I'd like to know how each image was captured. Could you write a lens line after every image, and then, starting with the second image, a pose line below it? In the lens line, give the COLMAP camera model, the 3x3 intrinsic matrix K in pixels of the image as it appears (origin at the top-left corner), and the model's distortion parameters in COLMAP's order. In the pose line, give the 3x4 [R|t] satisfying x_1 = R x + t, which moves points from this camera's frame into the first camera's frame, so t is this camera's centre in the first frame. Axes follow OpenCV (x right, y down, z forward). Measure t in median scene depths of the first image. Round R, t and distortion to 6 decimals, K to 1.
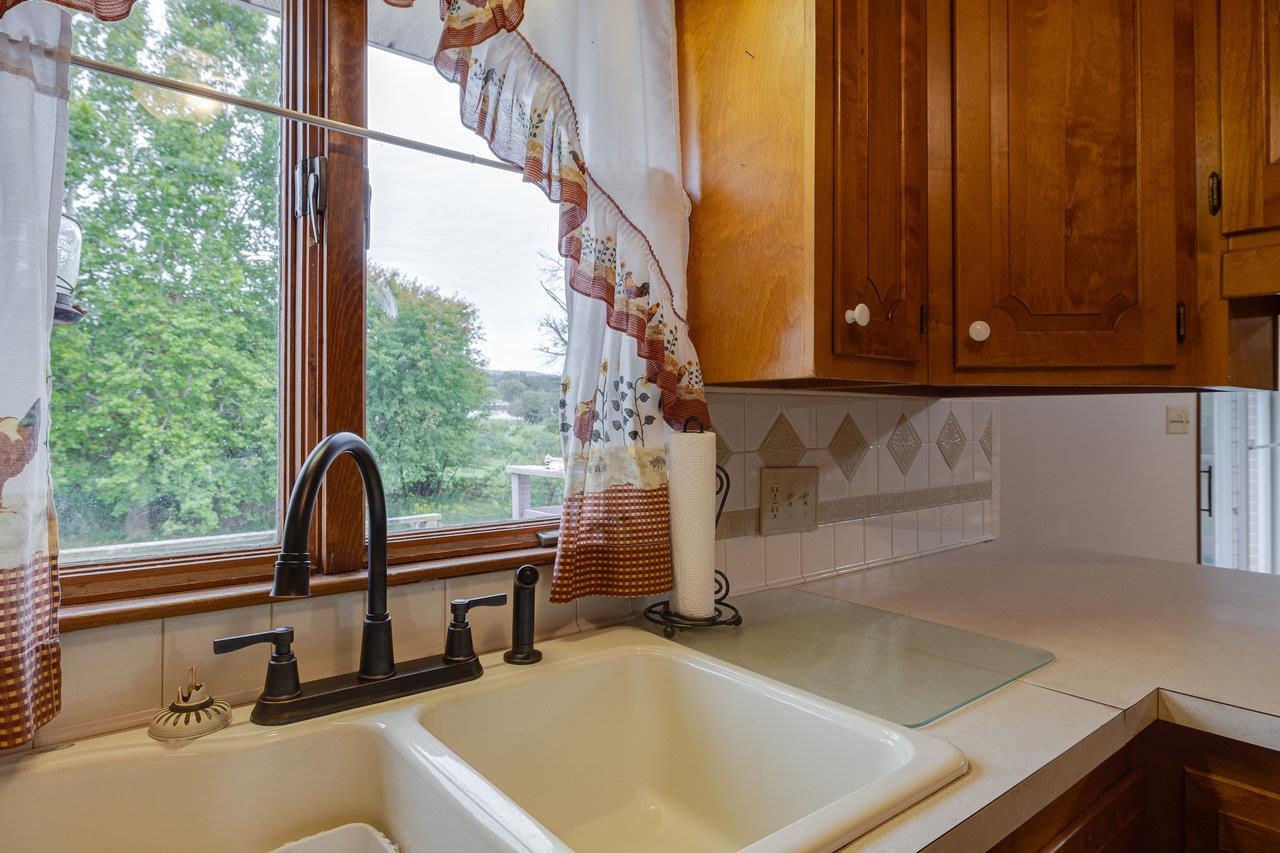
lens RADIAL K [[735.4, 0, 642.2], [0, 735.4, 421.9], [0, 0, 1]] dist [-0.018018, 0.001378]
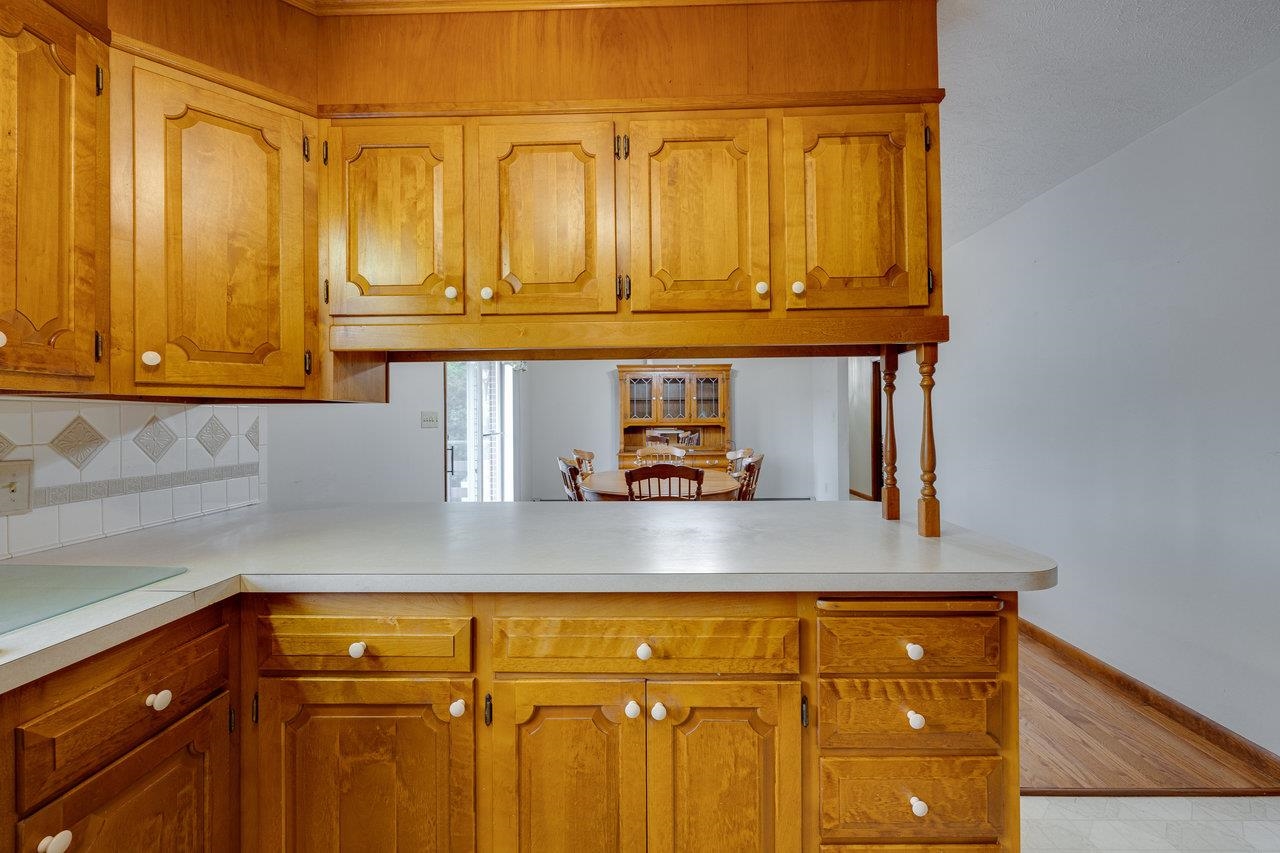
lens RADIAL K [[516.8, 0, 639.2], [0, 516.8, 422.3], [0, 0, 1]] dist [-0.004530, -0.000345]
pose [[0.654577, -0.010154, 0.755928, 0.320682], [0.012861, 0.999915, 0.002295, 0.013687], [-0.755886, 0.008219, 0.654651, -0.397629]]
